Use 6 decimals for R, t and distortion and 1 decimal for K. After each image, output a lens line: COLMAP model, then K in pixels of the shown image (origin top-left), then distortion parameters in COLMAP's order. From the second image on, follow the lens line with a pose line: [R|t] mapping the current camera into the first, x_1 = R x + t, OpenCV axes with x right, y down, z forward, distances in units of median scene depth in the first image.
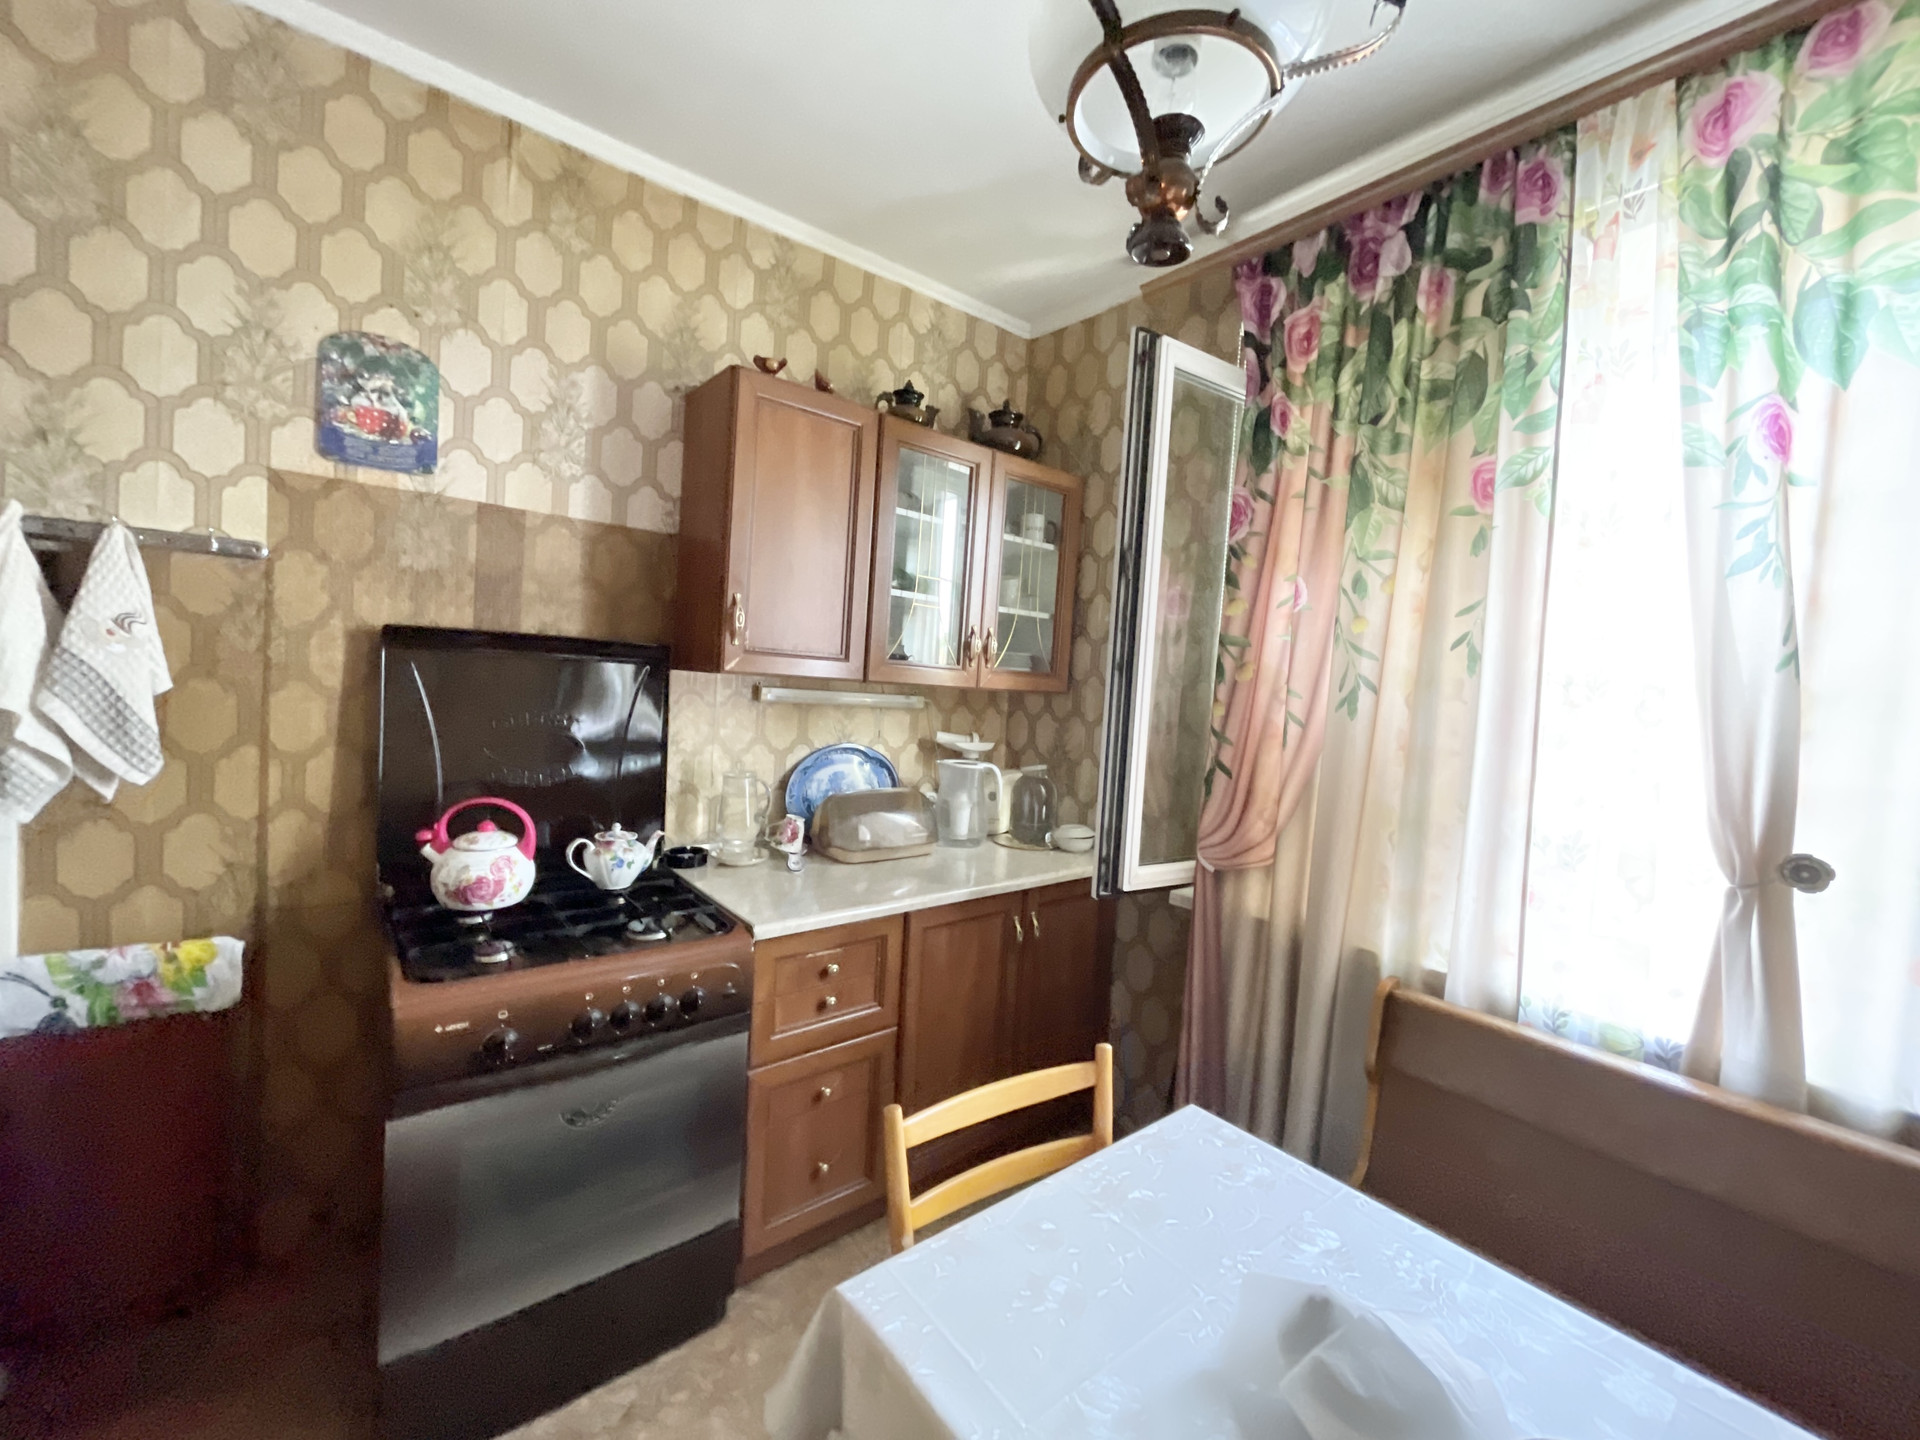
lens RADIAL K [[770.2, 0, 960.4], [0, 770.2, 713.5], [0, 0, 1]] dist [-0.001385, -0.000207]
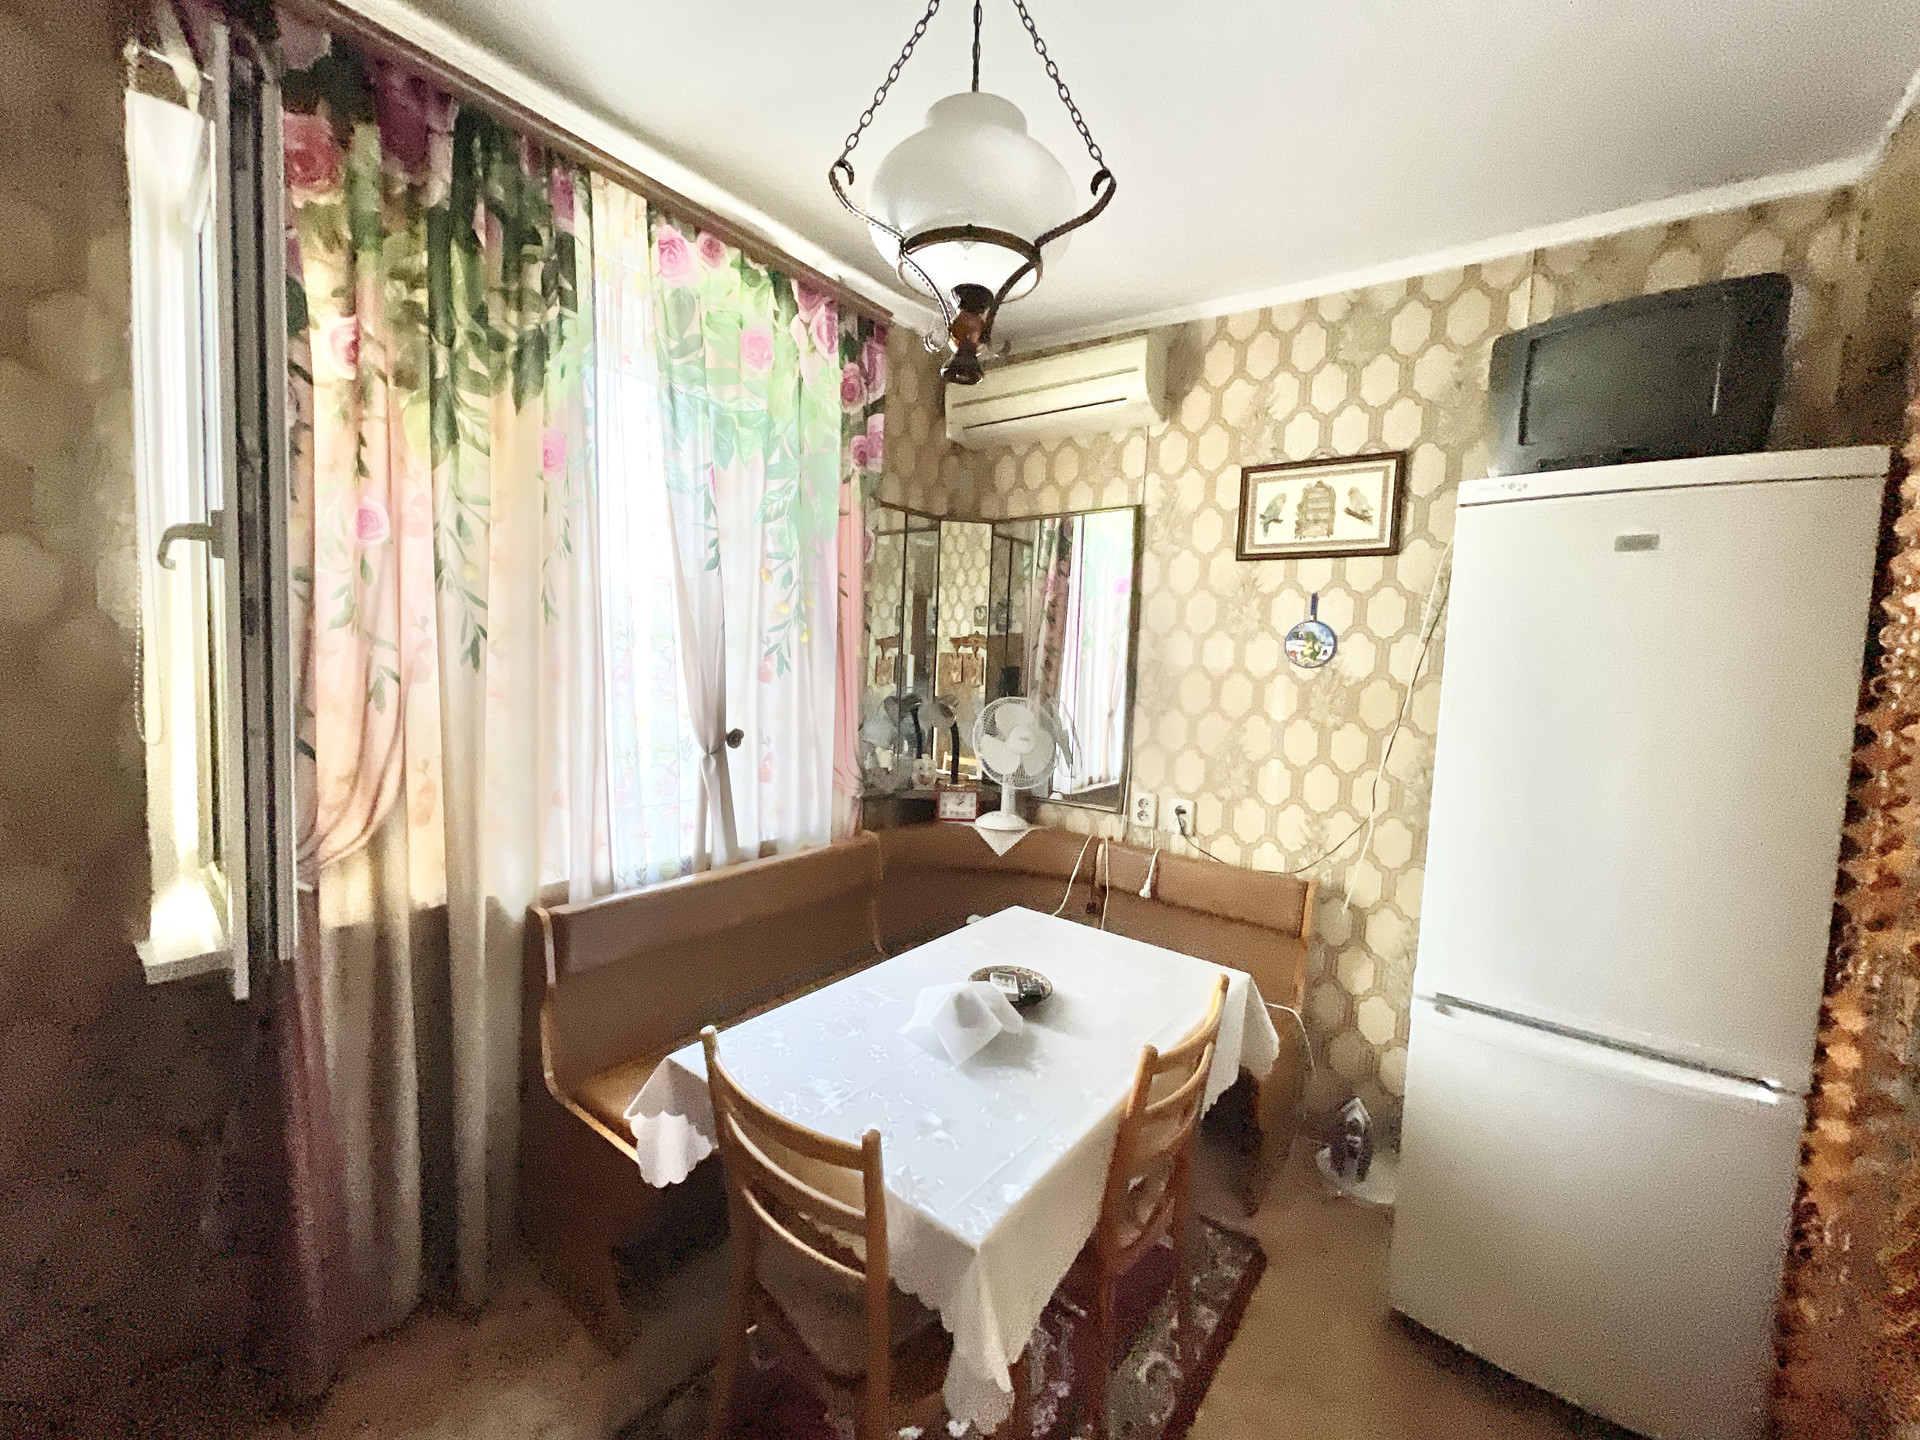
lens RADIAL K [[770.2, 0, 959.6], [0, 770.2, 719.4], [0, 0, 1]] dist [-0.001385, -0.000207]
pose [[-0.235081, -0.146709, 0.960840, -0.659559], [-0.006173, 0.988748, 0.149460, -0.093985], [-0.971956, 0.029204, -0.233341, 0.755946]]
